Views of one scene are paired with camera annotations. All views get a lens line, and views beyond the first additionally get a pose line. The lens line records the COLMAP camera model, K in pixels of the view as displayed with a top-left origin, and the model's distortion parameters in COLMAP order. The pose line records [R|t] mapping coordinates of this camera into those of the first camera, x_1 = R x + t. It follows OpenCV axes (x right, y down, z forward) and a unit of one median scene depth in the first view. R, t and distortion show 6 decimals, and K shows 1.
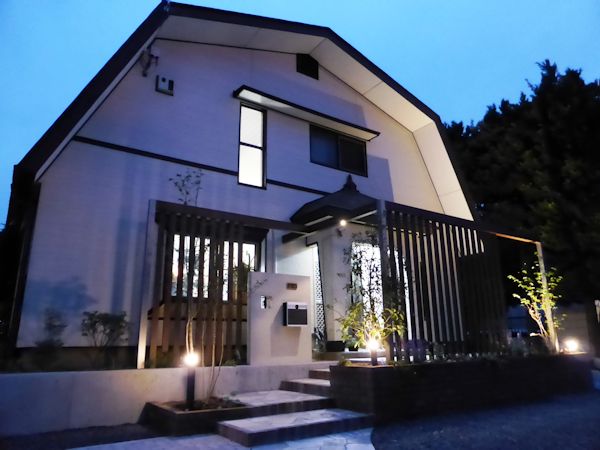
lens RADIAL K [[442.9, 0, 302.3], [0, 442.9, 223.3], [0, 0, 1]] dist [-0.042609, 0.020256]
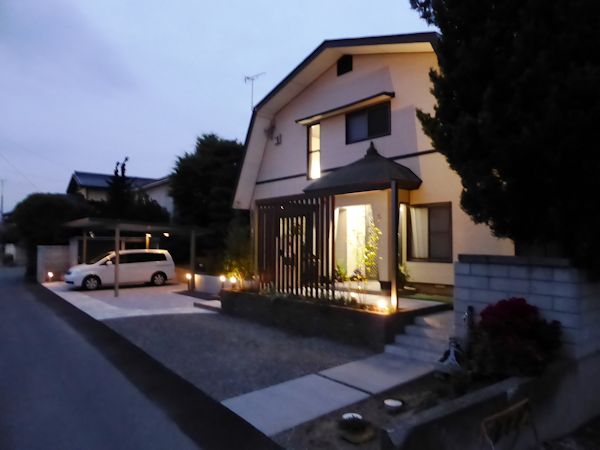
lens RADIAL K [[432.1, 0, 301.0], [0, 432.1, 213.2], [0, 0, 1]] dist [0.008678, 0.004777]
pose [[0.095257, -0.038579, -0.994705, 1.428894], [0.280034, 0.959934, -0.010413, 0.041507], [0.955252, -0.277559, 0.102244, 0.726867]]
